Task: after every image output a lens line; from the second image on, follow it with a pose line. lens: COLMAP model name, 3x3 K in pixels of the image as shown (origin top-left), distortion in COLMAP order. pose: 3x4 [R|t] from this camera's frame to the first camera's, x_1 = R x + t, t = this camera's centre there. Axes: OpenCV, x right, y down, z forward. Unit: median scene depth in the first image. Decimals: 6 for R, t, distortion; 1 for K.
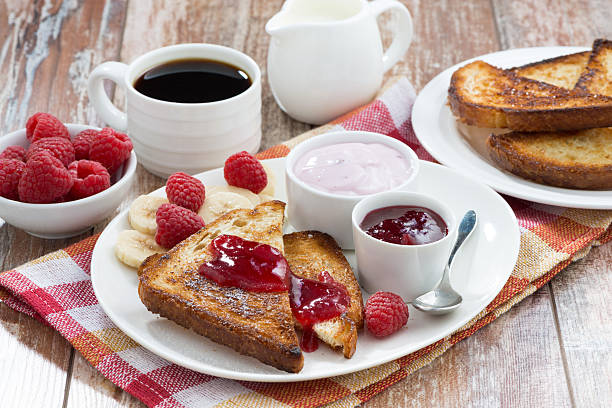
lens RADIAL K [[2276.6, 0, 307.0], [0, 2276.6, 204.0], [0, 0, 1]] dist [0.084727, 0.000000]
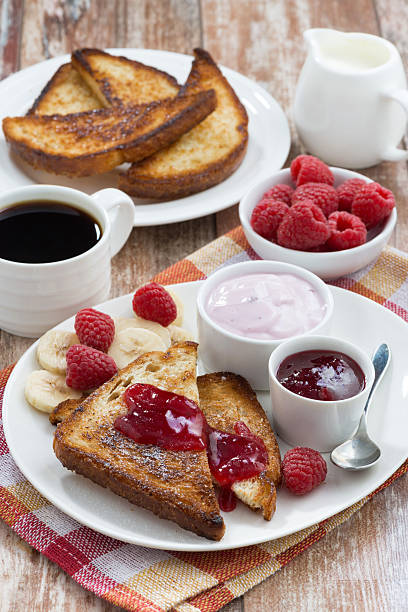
lens RADIAL K [[2276.6, 0, 203.1], [0, 2276.6, 306.4], [0, 0, 1]] dist [0.084727, 0.000000]
pose [[0.999289, -0.000233, 0.037702, -0.046121], [-0.004156, 0.993207, 0.116286, -0.136032], [-0.037472, -0.116360, 0.992500, 0.027039]]
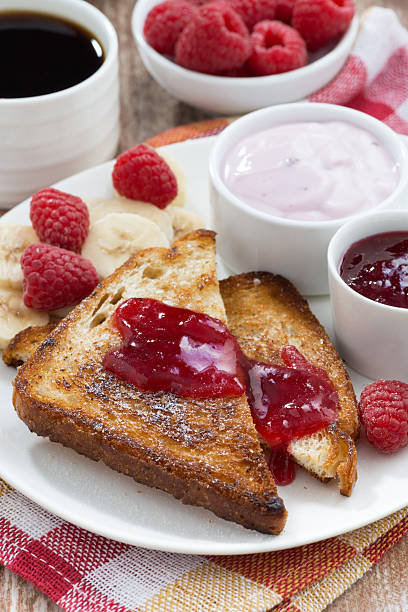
lens RADIAL K [[2276.6, 0, 198.9], [0, 2276.6, 308.8], [0, 0, 1]] dist [0.084727, 0.000000]
pose [[0.995253, -0.061563, 0.075373, -0.068275], [0.047118, 0.982481, 0.180309, -0.102230], [-0.085153, -0.175902, 0.980718, 0.360545]]
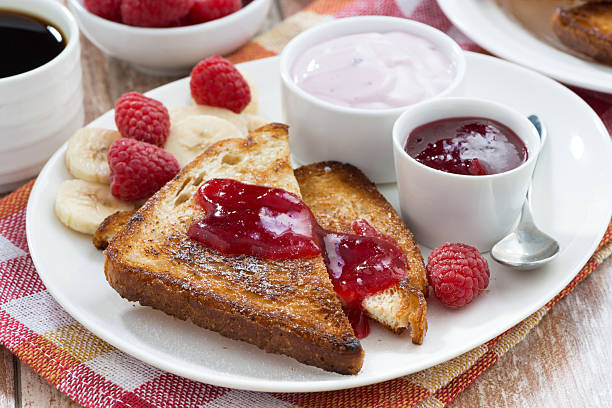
lens RADIAL K [[2276.6, 0, 310.4], [0, 2276.6, 201.8], [0, 0, 1]] dist [0.084727, 0.000000]
pose [[0.990811, -0.079613, 0.109339, -0.085920], [0.072763, 0.995211, 0.065278, -0.023676], [-0.114012, -0.056722, 0.991859, 0.300180]]
